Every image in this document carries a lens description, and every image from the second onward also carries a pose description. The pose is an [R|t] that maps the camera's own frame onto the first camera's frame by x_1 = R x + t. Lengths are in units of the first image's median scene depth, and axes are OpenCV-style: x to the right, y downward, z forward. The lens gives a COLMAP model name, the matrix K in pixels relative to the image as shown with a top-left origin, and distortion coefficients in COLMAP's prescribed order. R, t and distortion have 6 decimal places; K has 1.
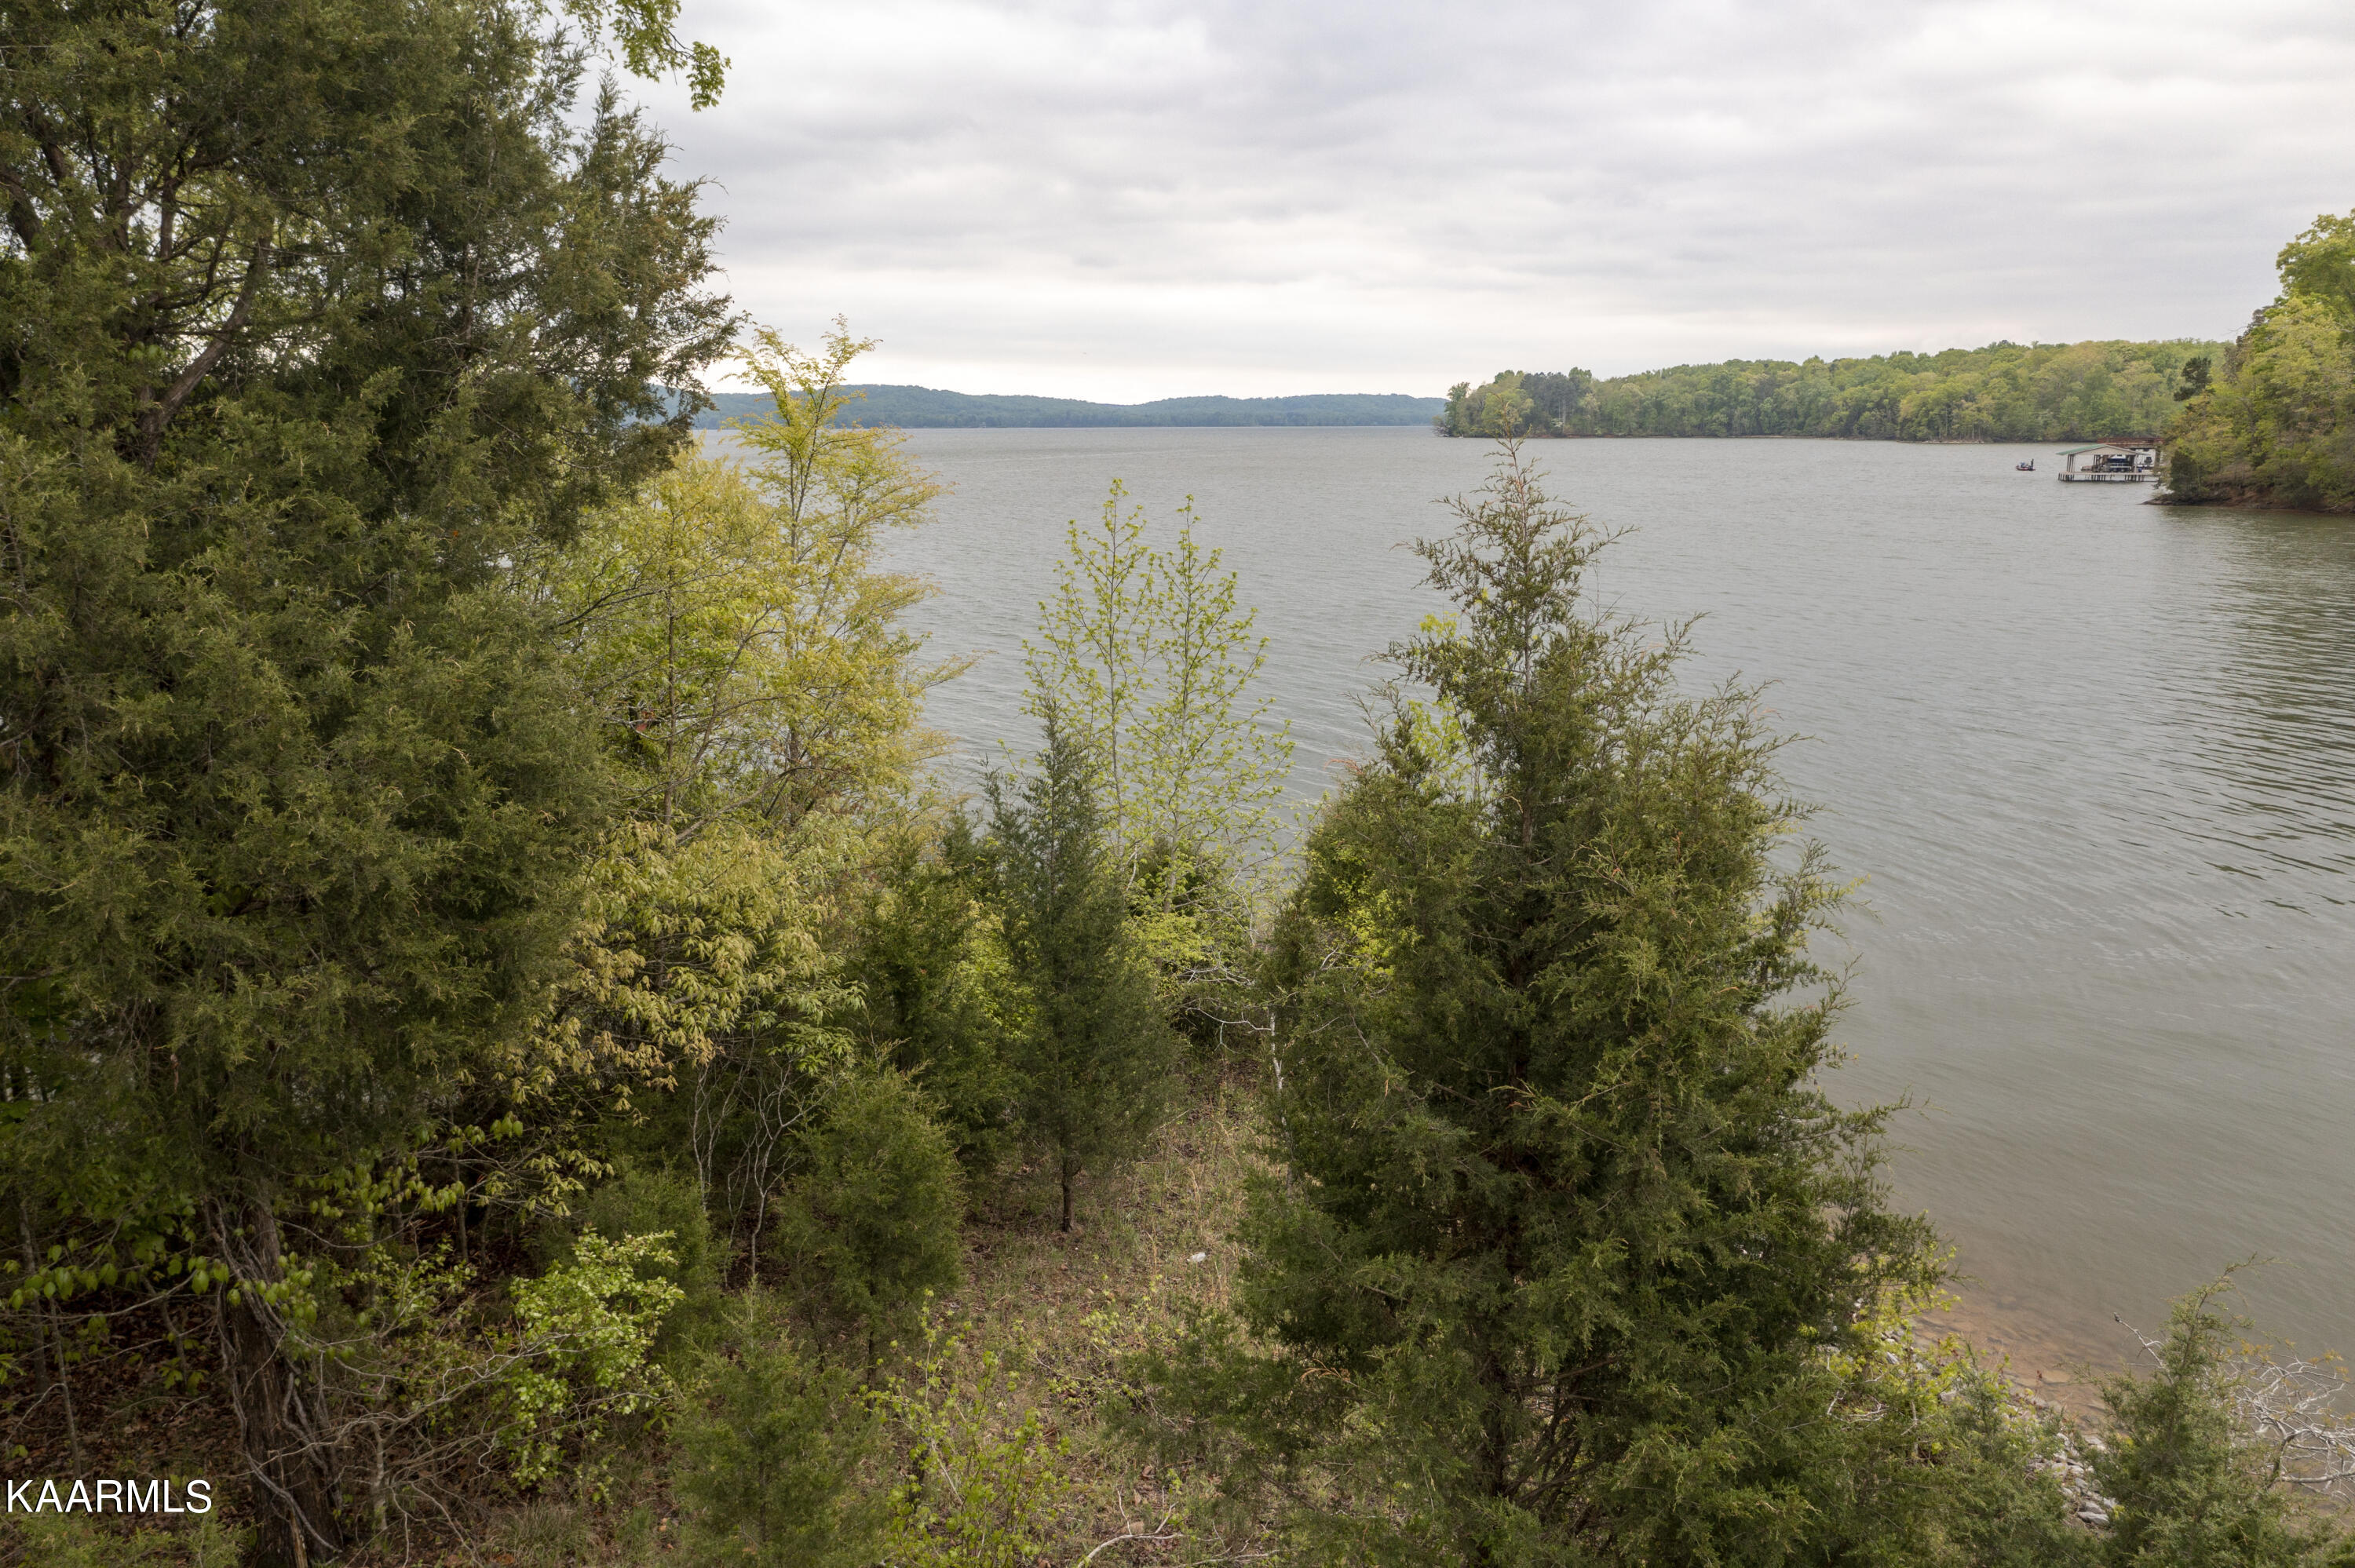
lens RADIAL K [[1844.5, 0, 1179.1], [0, 1844.5, 784.3], [0, 0, 1]] dist [0.023292, 0.008667]
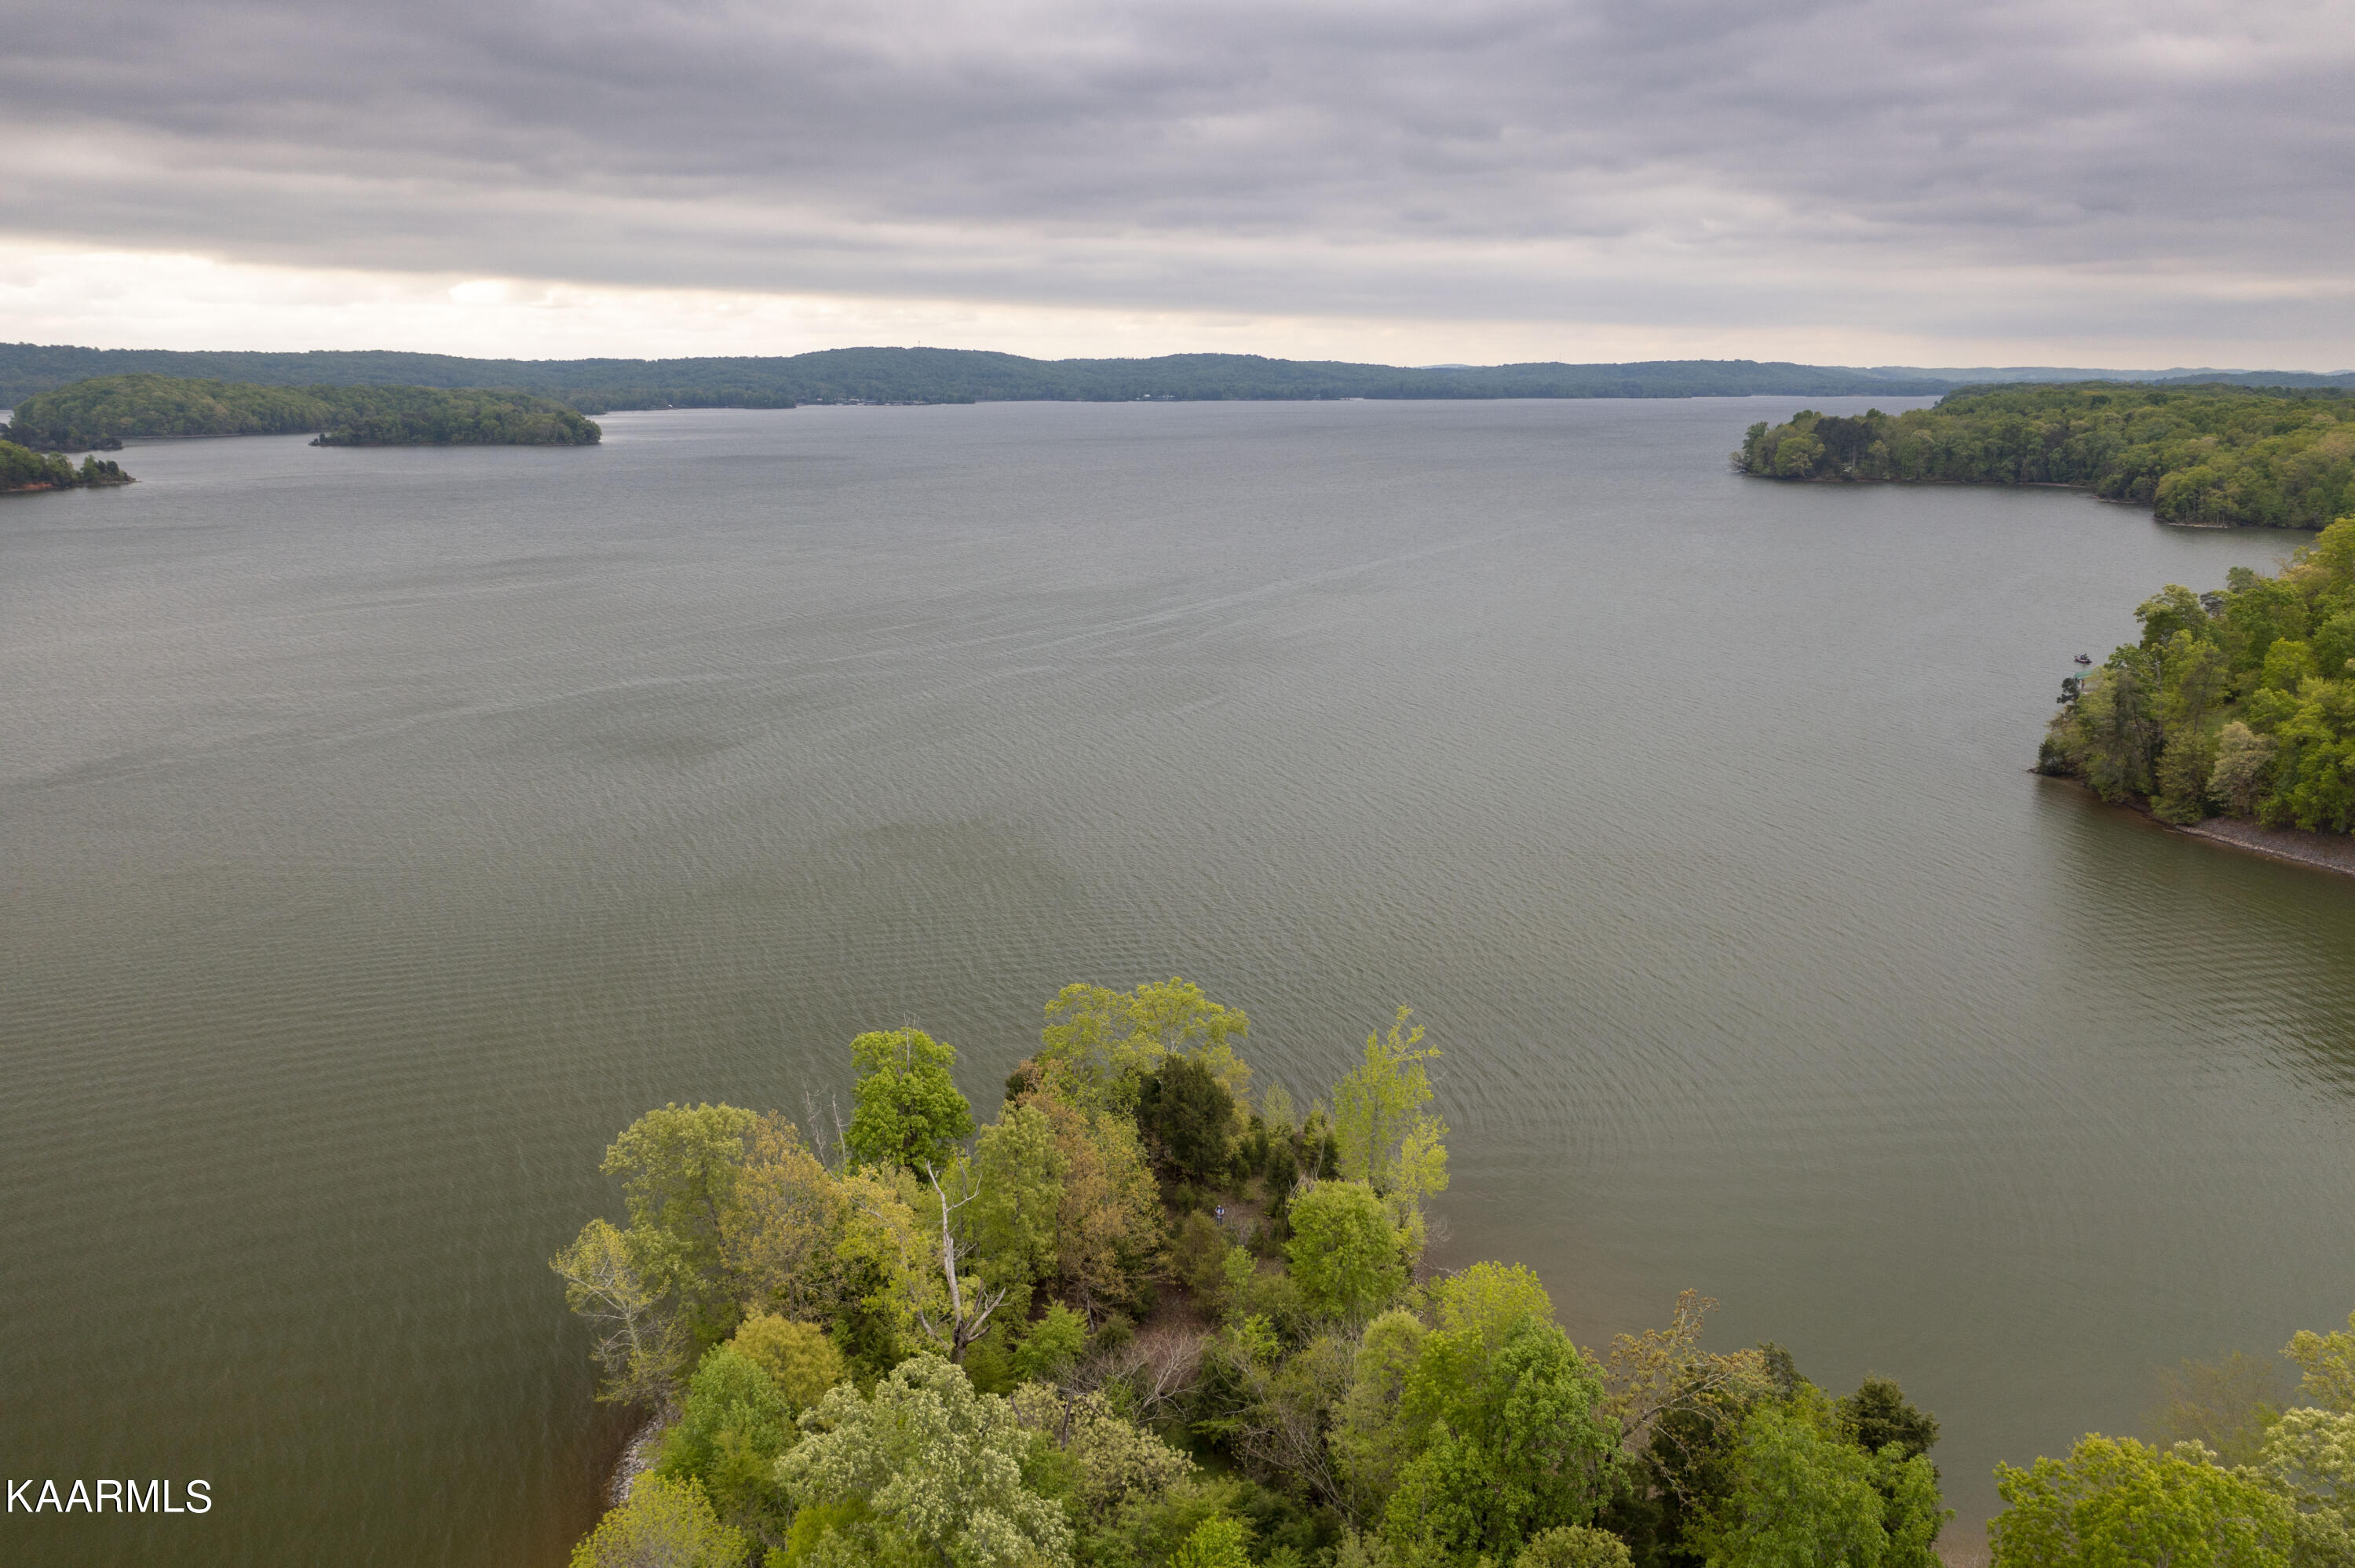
lens RADIAL K [[1844.5, 0, 1169.4], [0, 1844.5, 780.7], [0, 0, 1]] dist [0.023292, 0.008667]
pose [[0.983265, 0.041546, -0.177379, 0.016631], [-0.036852, 0.998880, 0.029676, -0.031794], [0.178413, -0.022643, 0.983695, -0.129857]]
